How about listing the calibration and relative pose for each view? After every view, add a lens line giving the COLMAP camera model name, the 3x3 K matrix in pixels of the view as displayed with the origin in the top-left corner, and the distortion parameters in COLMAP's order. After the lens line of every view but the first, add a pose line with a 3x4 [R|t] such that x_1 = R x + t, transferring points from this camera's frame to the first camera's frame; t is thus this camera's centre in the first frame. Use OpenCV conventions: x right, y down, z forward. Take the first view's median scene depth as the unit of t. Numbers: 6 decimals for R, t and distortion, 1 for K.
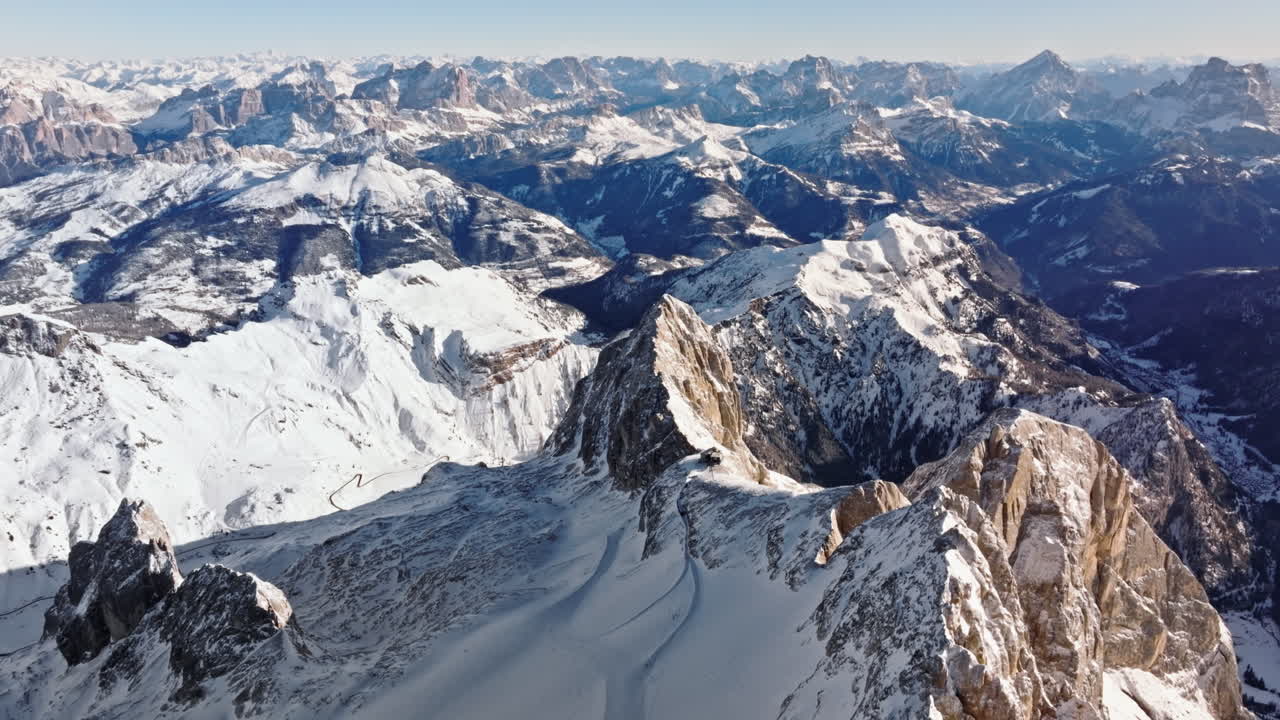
lens RADIAL K [[975.6, 0, 640.0], [0, 975.6, 360.0], [0, 0, 1]] dist [0.009982, 0.001780]
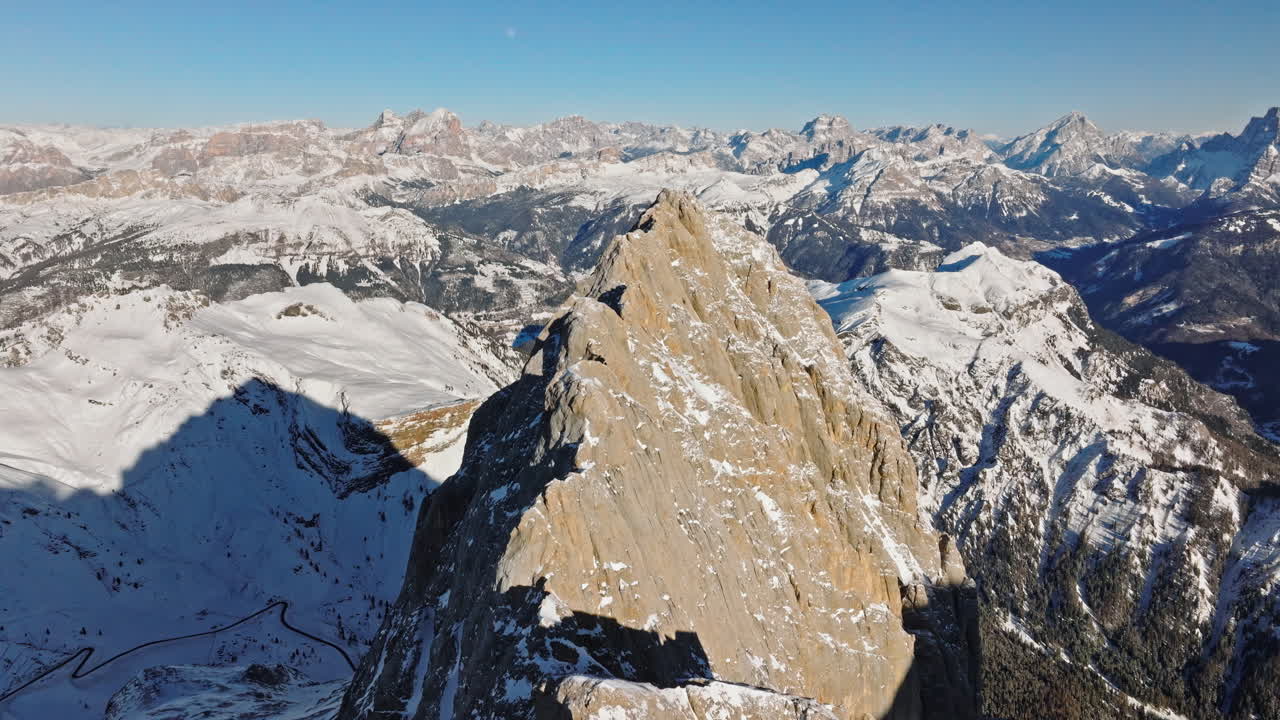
lens RADIAL K [[975.6, 0, 640.0], [0, 975.6, 360.0], [0, 0, 1]] dist [0.009982, 0.001780]
pose [[0.999926, 0.009043, -0.008192, 0.004437], [-0.009618, 0.997276, -0.073135, -0.000688], [0.007508, 0.073208, 0.997288, 0.174667]]
